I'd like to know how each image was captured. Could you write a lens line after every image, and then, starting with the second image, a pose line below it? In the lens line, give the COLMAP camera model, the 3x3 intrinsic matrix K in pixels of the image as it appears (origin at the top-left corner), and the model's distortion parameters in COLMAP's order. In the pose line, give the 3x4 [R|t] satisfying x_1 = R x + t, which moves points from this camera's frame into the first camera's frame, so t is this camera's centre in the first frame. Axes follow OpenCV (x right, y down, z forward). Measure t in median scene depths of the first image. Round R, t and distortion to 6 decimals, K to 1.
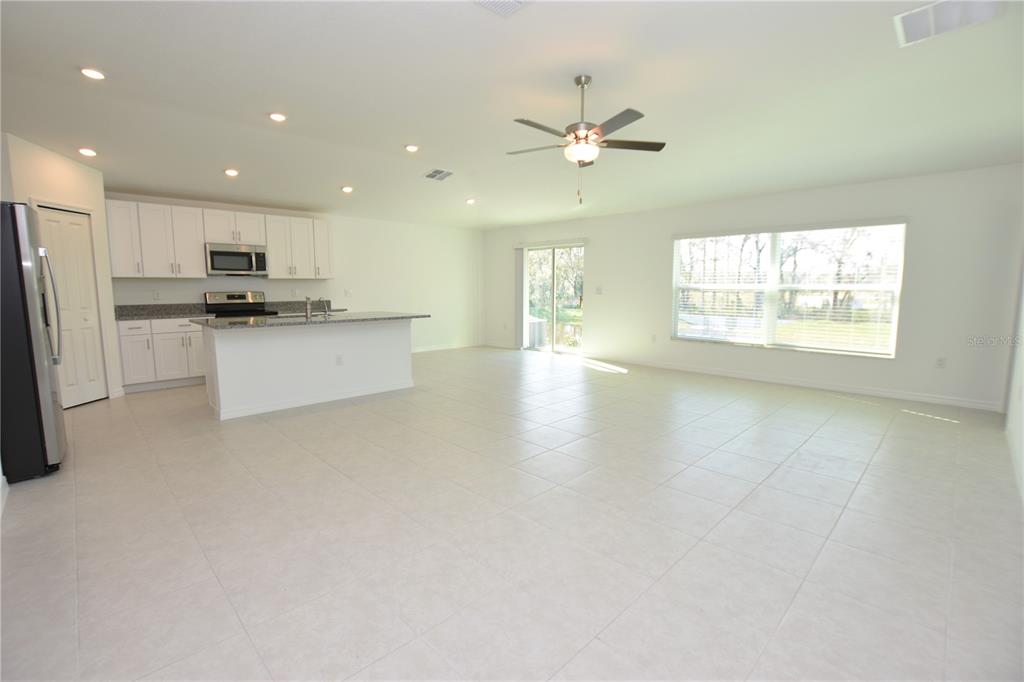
lens RADIAL K [[460.1, 0, 509.4], [0, 460.1, 347.4], [0, 0, 1]] dist [-0.015900, 0.001533]
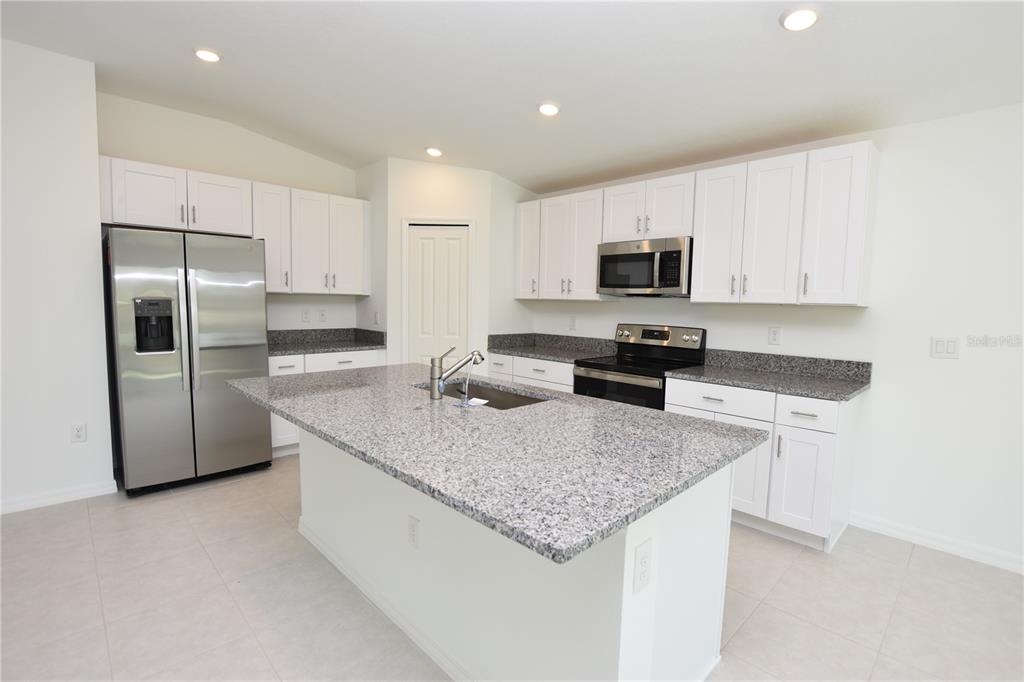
lens RADIAL K [[460.1, 0, 510.7], [0, 460.1, 348.2], [0, 0, 1]] dist [-0.015900, 0.001533]
pose [[0.008982, 0.101964, -0.994748, -0.038796], [-0.154005, 0.983060, 0.099376, -0.127932], [0.988029, 0.152303, 0.024533, 0.848998]]
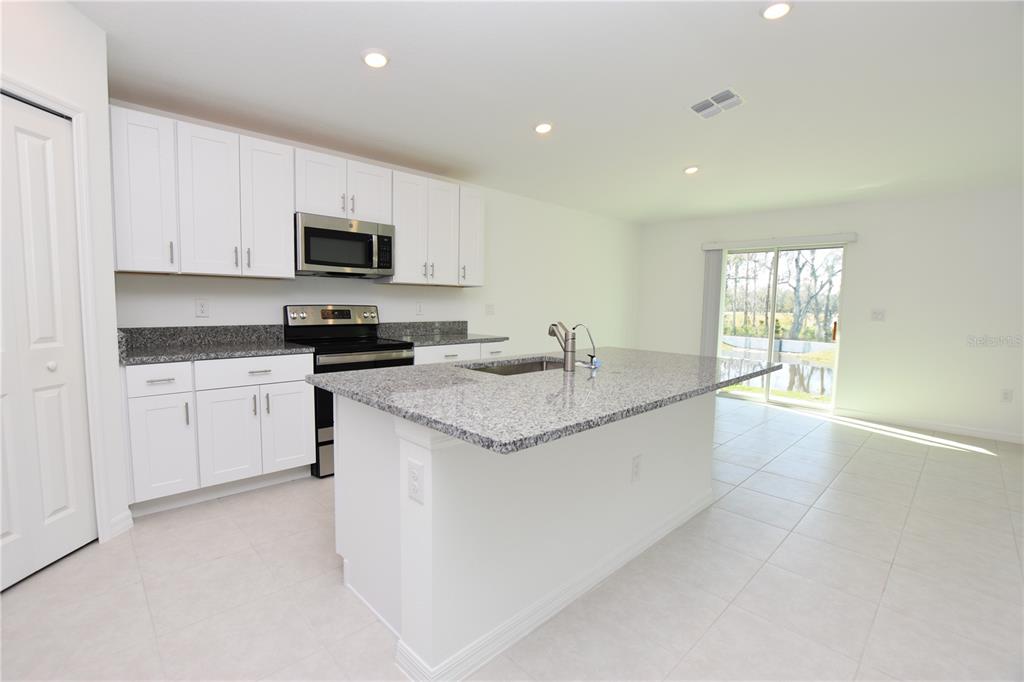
lens RADIAL K [[460.1, 0, 510.8], [0, 460.1, 346.9], [0, 0, 1]] dist [-0.015900, 0.001533]
pose [[0.999627, 0.020717, 0.017786, -0.408559], [-0.020146, 0.999294, -0.031712, -0.059011], [-0.018431, 0.031342, 0.999339, 0.454401]]
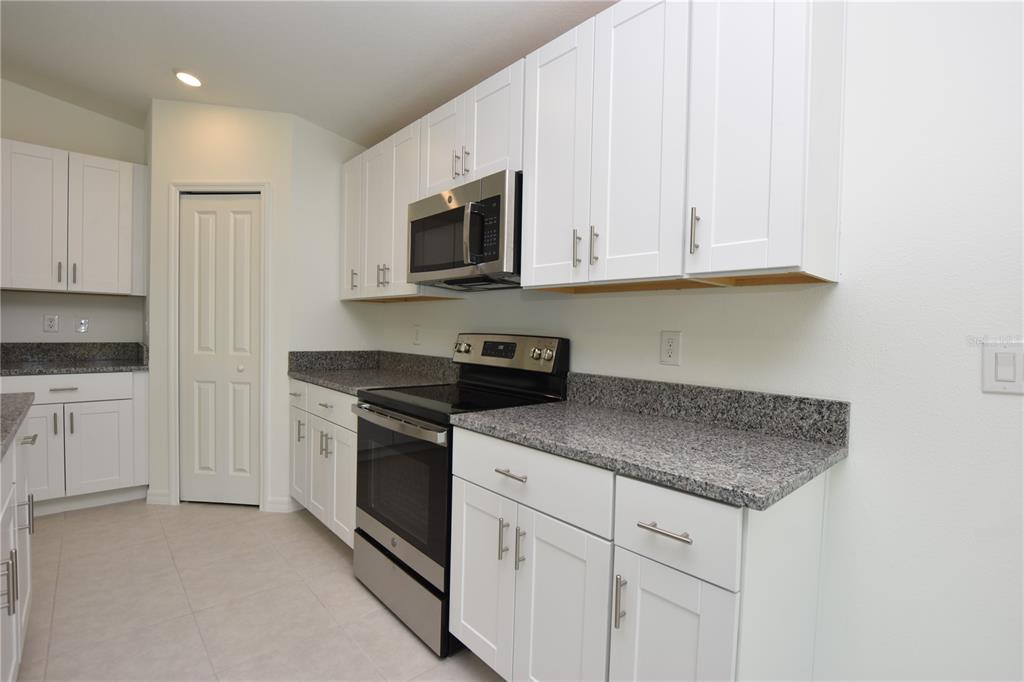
lens RADIAL K [[460.1, 0, 505.5], [0, 460.1, 346.1], [0, 0, 1]] dist [-0.015900, 0.001533]
pose [[-0.005603, 0.040466, -0.999165, -0.265230], [-0.157657, 0.986649, 0.040843, -0.132990], [0.987478, 0.157754, 0.000852, 1.048060]]
